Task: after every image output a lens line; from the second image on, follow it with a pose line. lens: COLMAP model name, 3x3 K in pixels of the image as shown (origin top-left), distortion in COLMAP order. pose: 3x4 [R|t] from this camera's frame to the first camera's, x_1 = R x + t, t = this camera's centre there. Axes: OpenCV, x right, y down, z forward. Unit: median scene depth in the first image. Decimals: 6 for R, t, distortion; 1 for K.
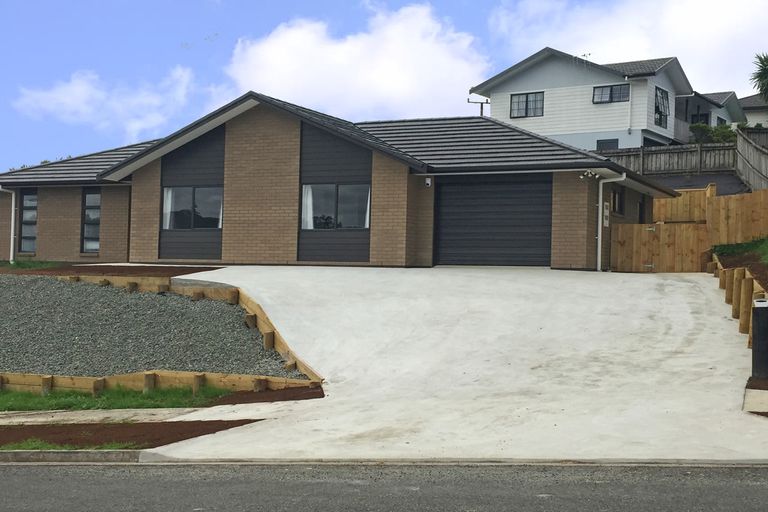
lens RADIAL K [[975.0, 0, 382.4], [0, 975.0, 256.2], [0, 0, 1]] dist [-0.023613, 0.000000]
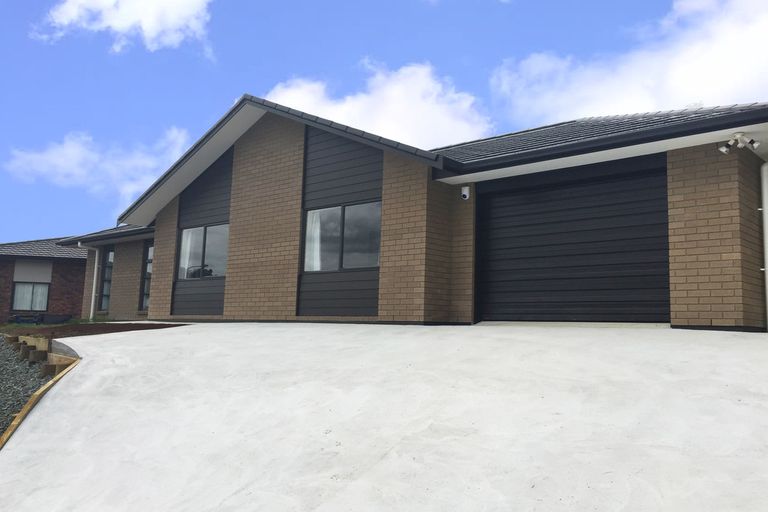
lens RADIAL K [[661.9, 0, 389.2], [0, 661.9, 252.0], [0, 0, 1]] dist [0.034093, -0.013636]
pose [[0.960049, -0.031732, -0.278029, 0.116242], [0.003404, 0.994801, -0.101785, 0.008010], [0.279813, 0.096772, 0.955165, 0.547186]]
